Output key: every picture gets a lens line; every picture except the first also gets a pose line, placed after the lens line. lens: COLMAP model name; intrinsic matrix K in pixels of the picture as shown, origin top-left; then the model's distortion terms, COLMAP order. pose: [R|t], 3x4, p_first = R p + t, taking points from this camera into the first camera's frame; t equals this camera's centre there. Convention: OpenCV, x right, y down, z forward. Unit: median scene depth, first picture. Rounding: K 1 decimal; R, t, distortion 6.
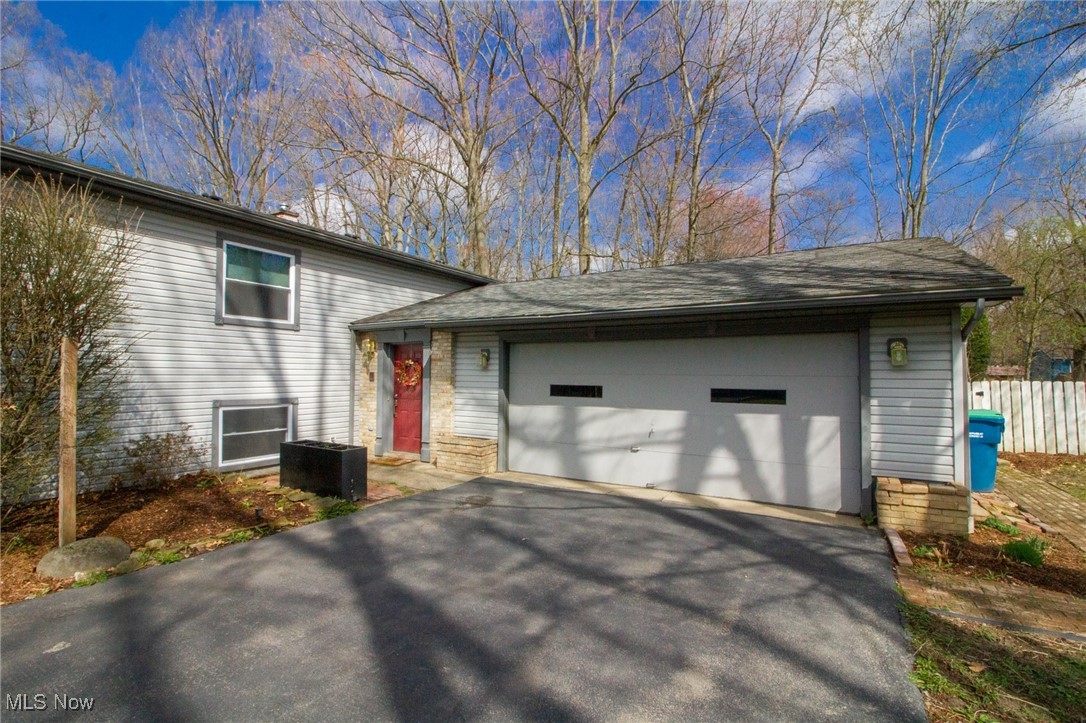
lens RADIAL K [[508.3, 0, 544.0], [0, 508.3, 355.9], [0, 0, 1]] dist [-0.017770, -0.000195]
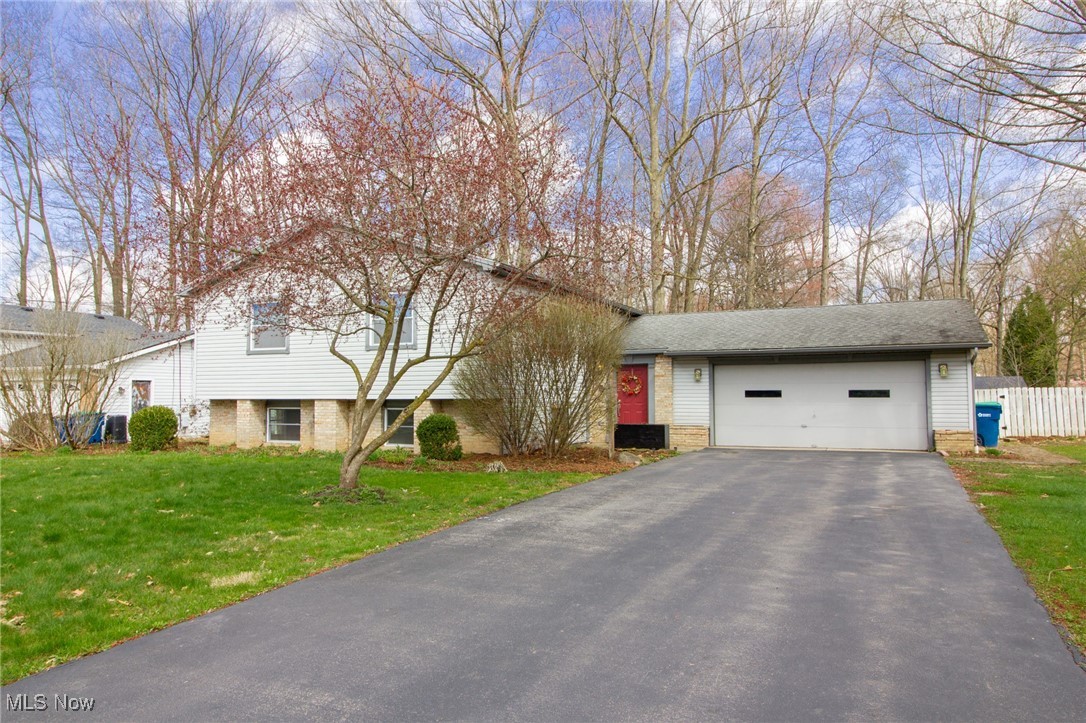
lens RADIAL K [[729.5, 0, 543.0], [0, 729.5, 361.5], [0, 0, 1]] dist [0.024302, 0.000354]
pose [[0.995100, -0.006526, 0.098661, -0.921437], [0.007813, 0.999889, -0.012665, -0.013092], [-0.098567, 0.013374, 0.995041, -1.376216]]
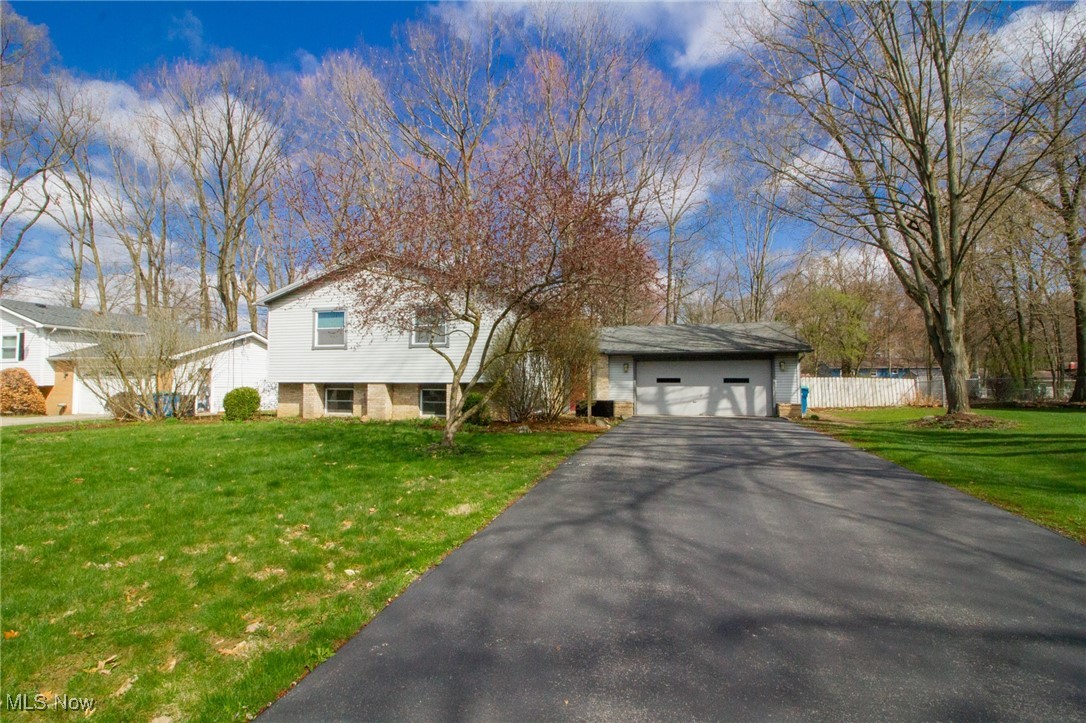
lens RADIAL K [[495.0, 0, 543.0], [0, 495.0, 361.5], [0, 0, 1]] dist [-0.000107, -0.000093]
pose [[0.965945, 0.003658, 0.258721, -1.228043], [-0.001902, 0.999973, -0.007036, -0.008007], [-0.258740, 0.006304, 0.965926, -1.290843]]
